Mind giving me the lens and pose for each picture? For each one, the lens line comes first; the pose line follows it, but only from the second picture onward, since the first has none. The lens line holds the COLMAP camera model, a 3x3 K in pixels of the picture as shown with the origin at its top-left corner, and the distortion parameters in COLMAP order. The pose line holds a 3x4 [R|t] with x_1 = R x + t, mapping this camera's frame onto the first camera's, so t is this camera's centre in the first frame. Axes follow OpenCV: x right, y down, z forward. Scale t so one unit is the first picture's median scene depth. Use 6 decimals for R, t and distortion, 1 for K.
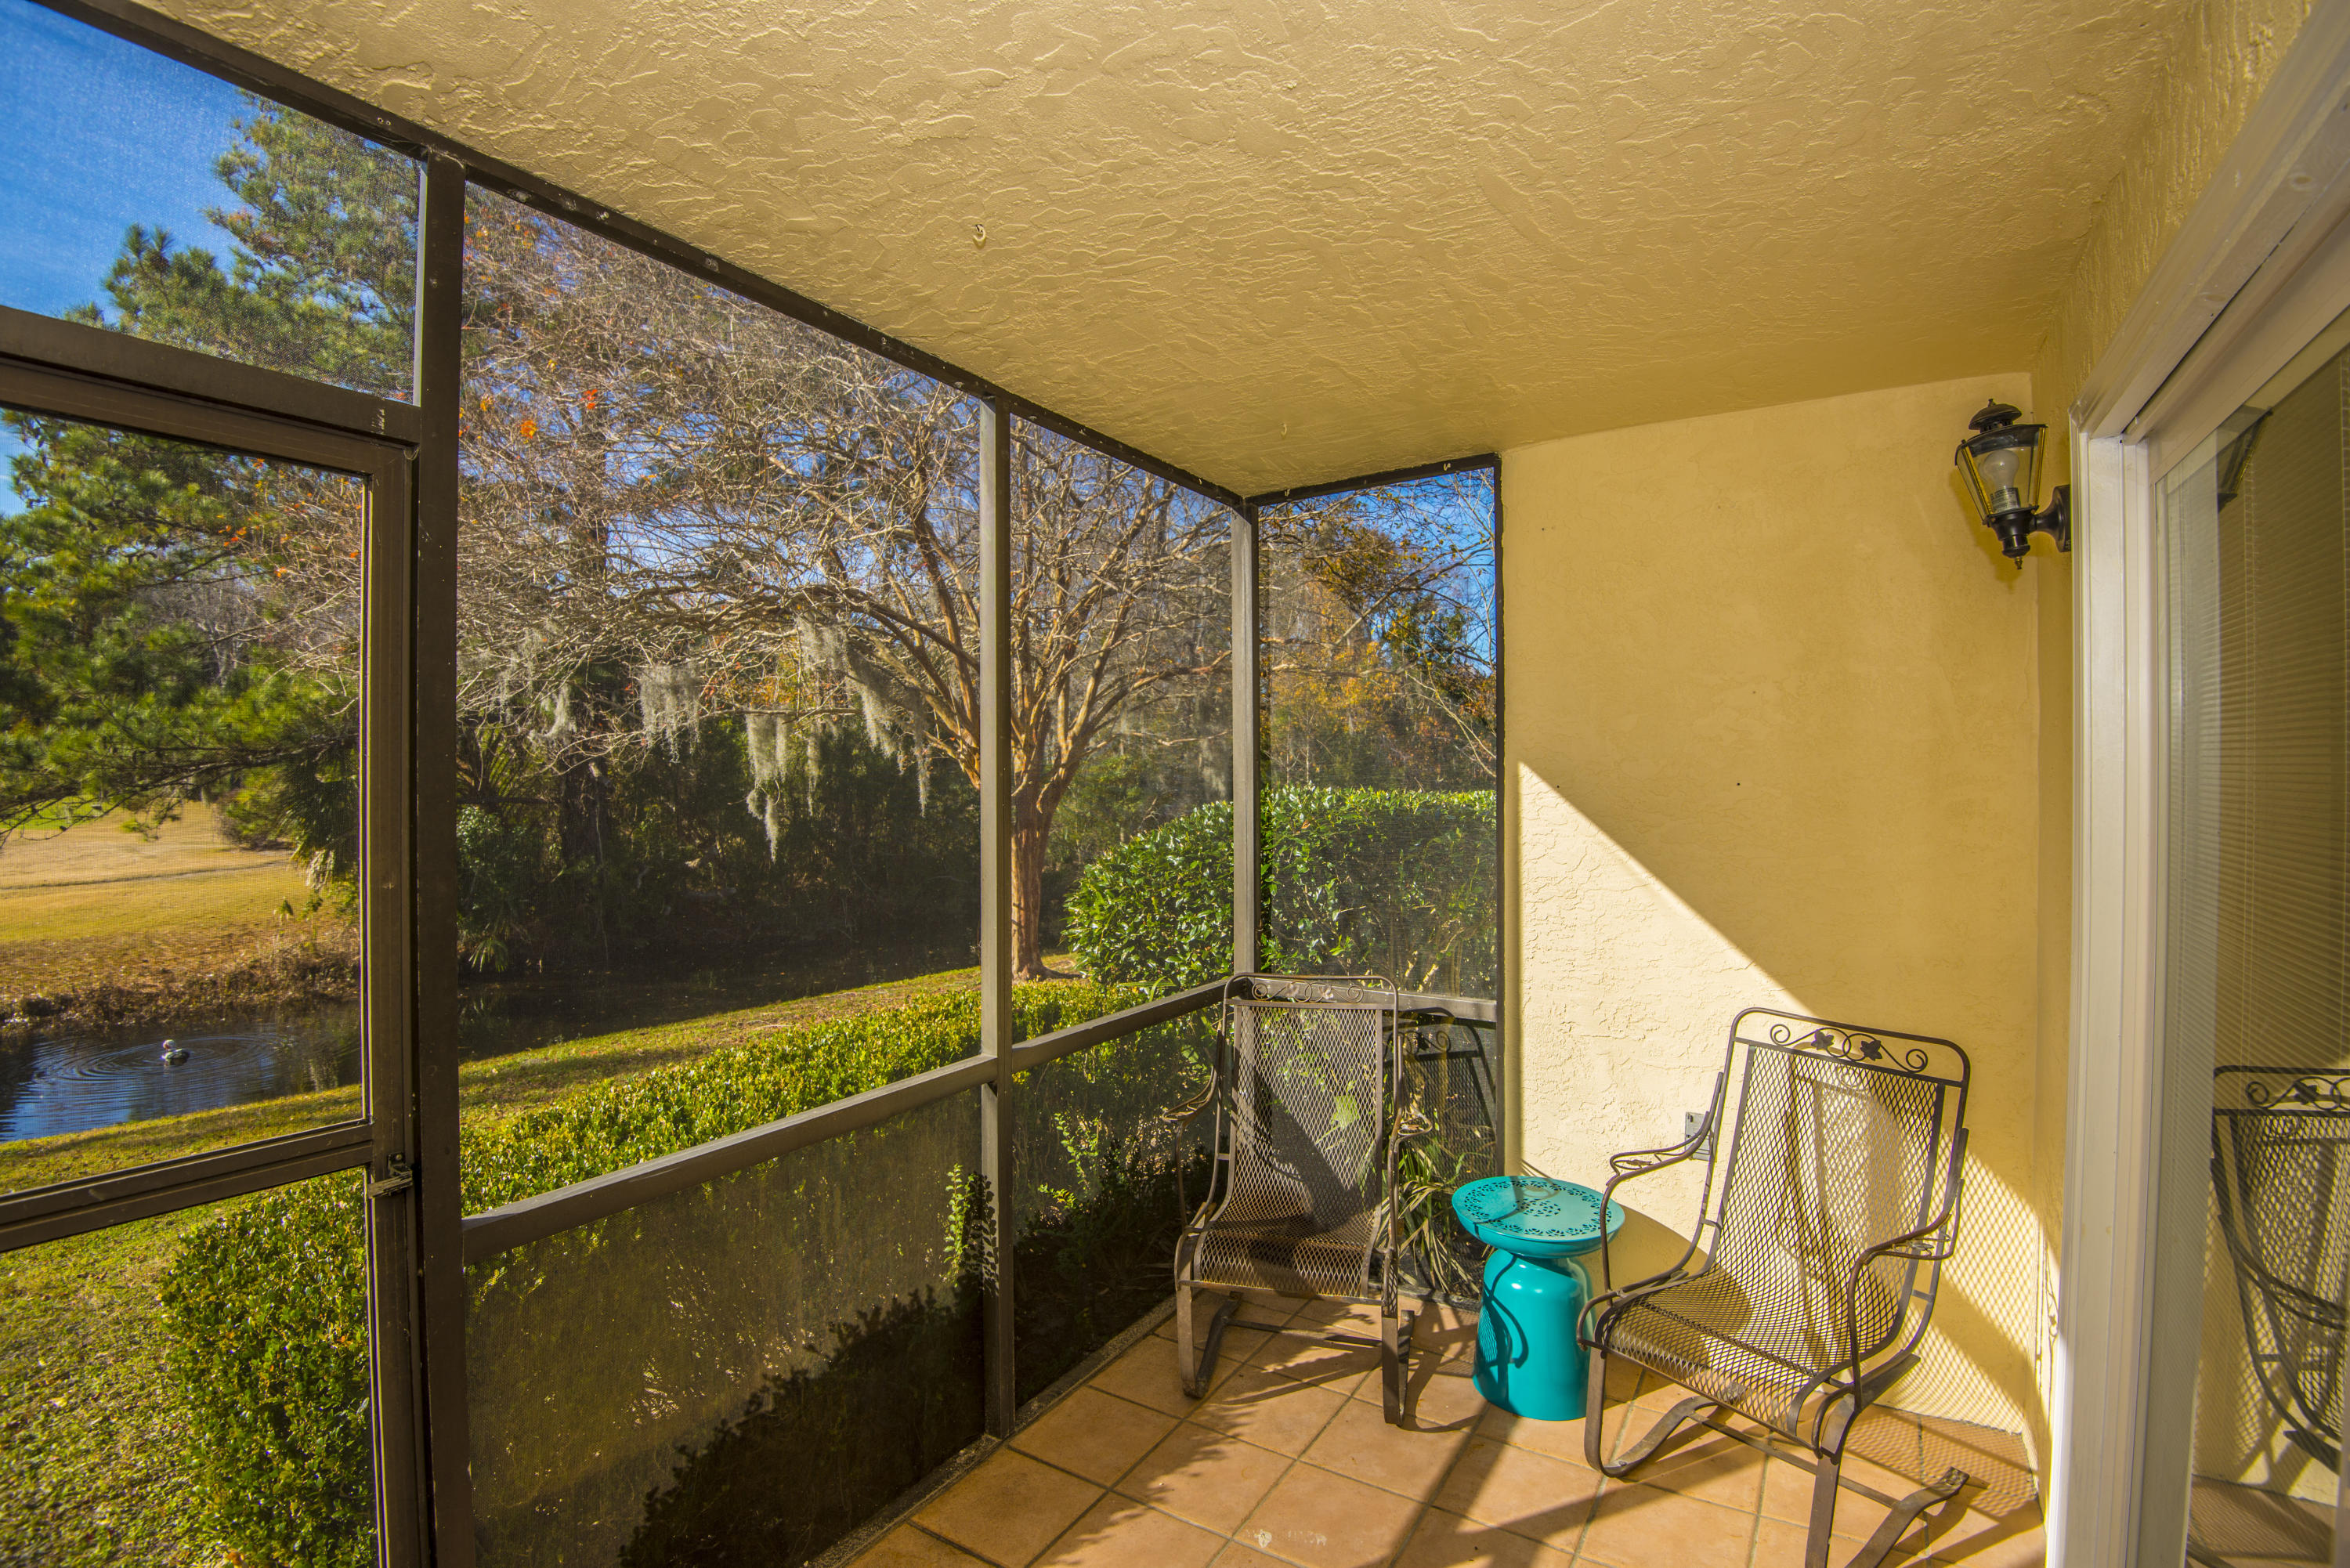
lens RADIAL K [[1082.2, 0, 1142.7], [0, 1082.2, 745.5], [0, 0, 1]] dist [0.020890, -0.009548]
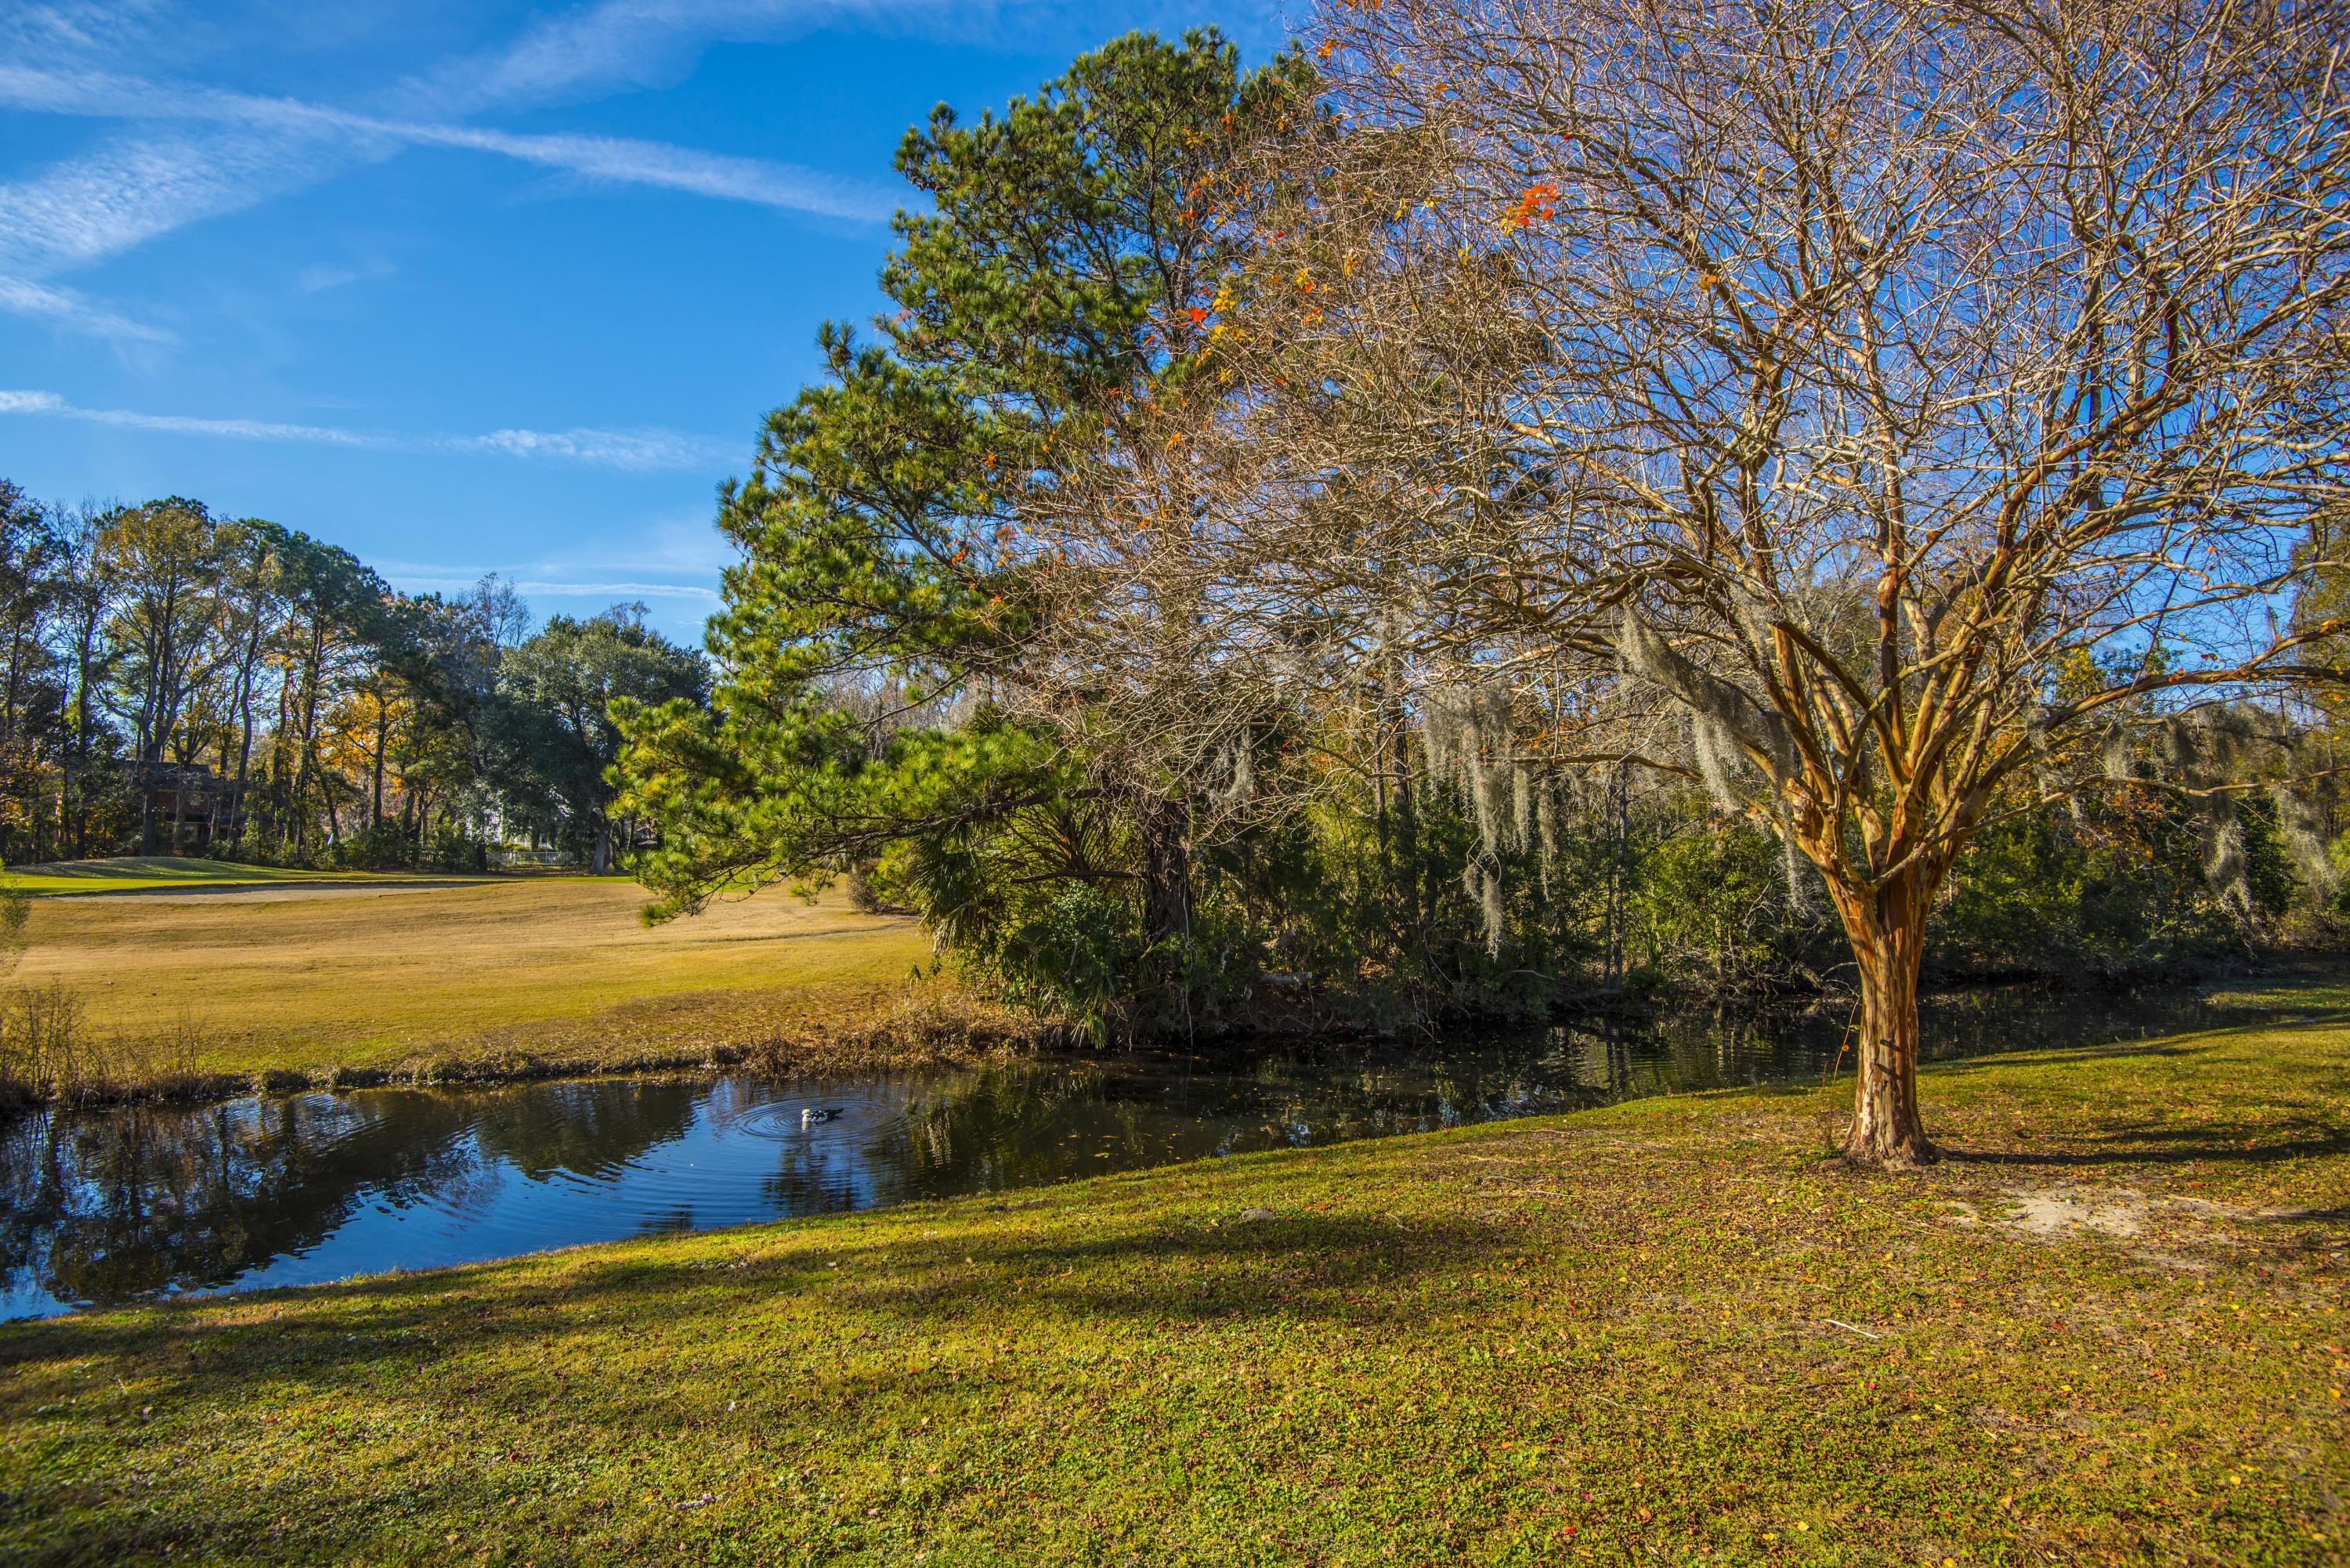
lens RADIAL K [[1094.4, 0, 1204.9], [0, 1094.4, 758.9], [0, 0, 1]] dist [-0.026226, -0.003453]
pose [[0.933636, -0.020086, -0.357661, -0.334518], [-0.002408, 0.998052, -0.062337, 0.019217], [0.358216, 0.059061, 0.931769, 0.270034]]
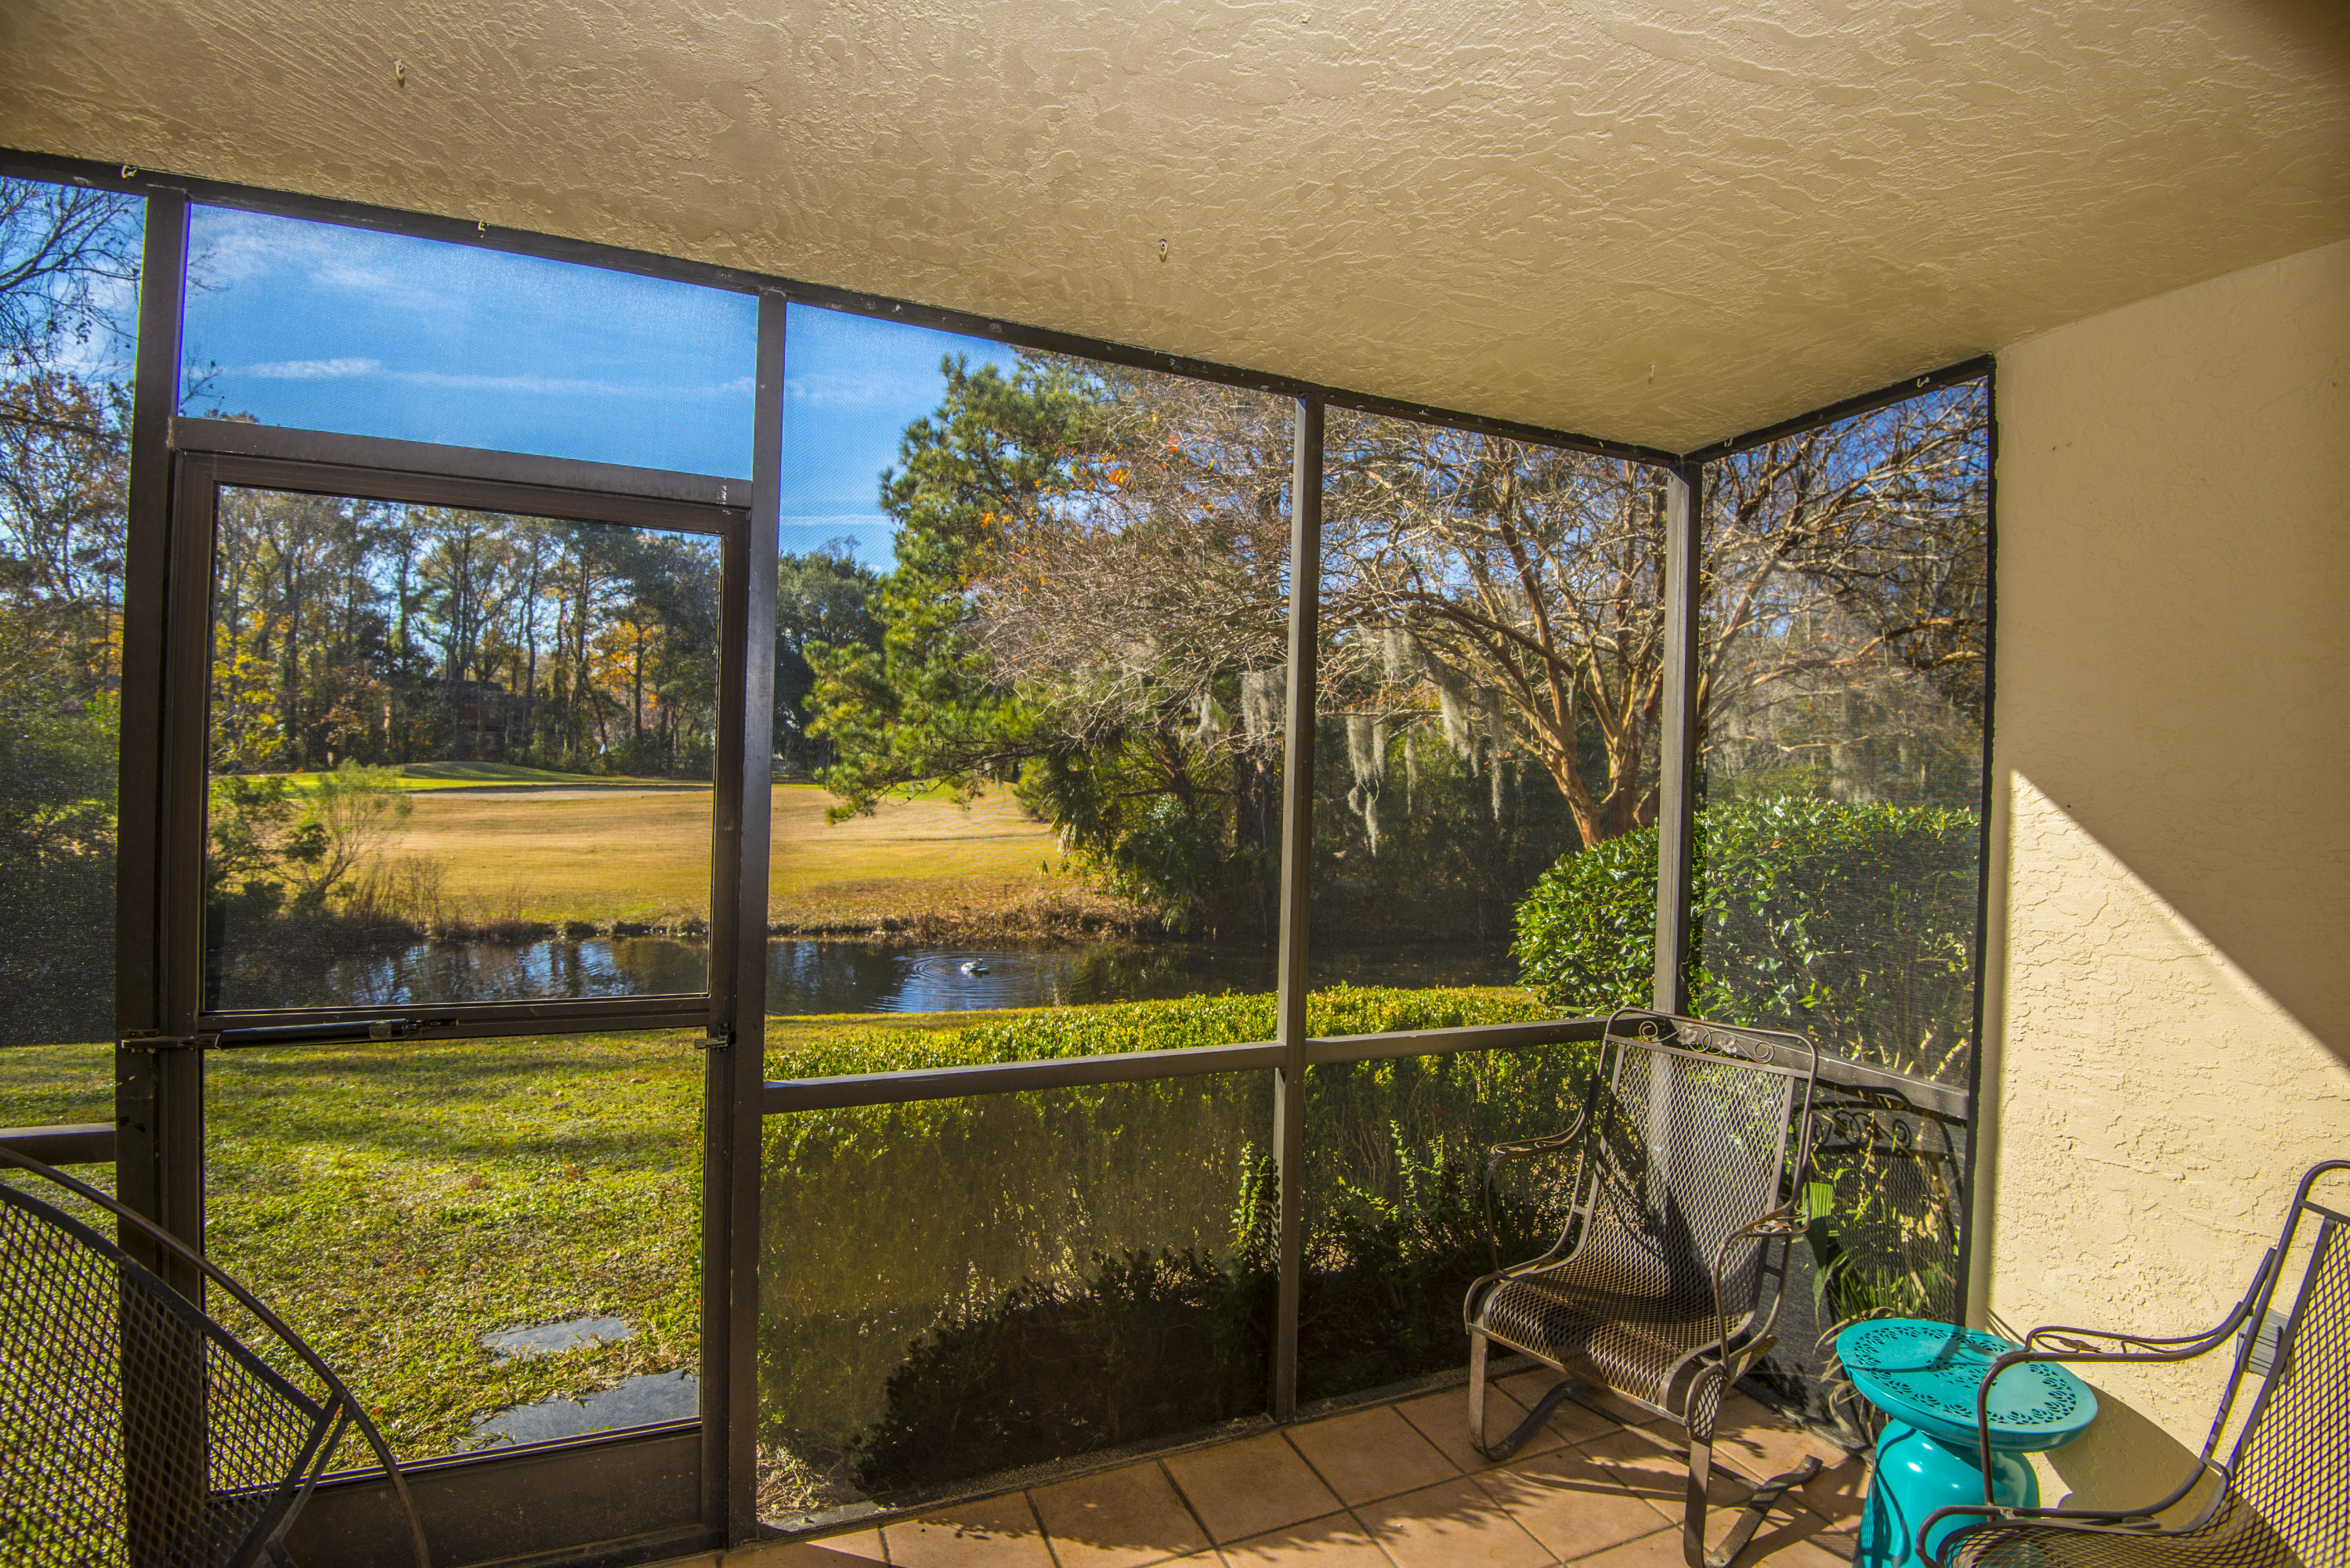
lens RADIAL K [[1082.2, 0, 1172.4], [0, 1082.2, 747.4], [0, 0, 1]] dist [0.020890, -0.009548]
pose [[0.844876, 0.016757, -0.534700, 0.070269], [-0.017840, 0.999836, 0.003145, 0.001946], [0.534665, 0.006882, 0.845036, 0.019896]]
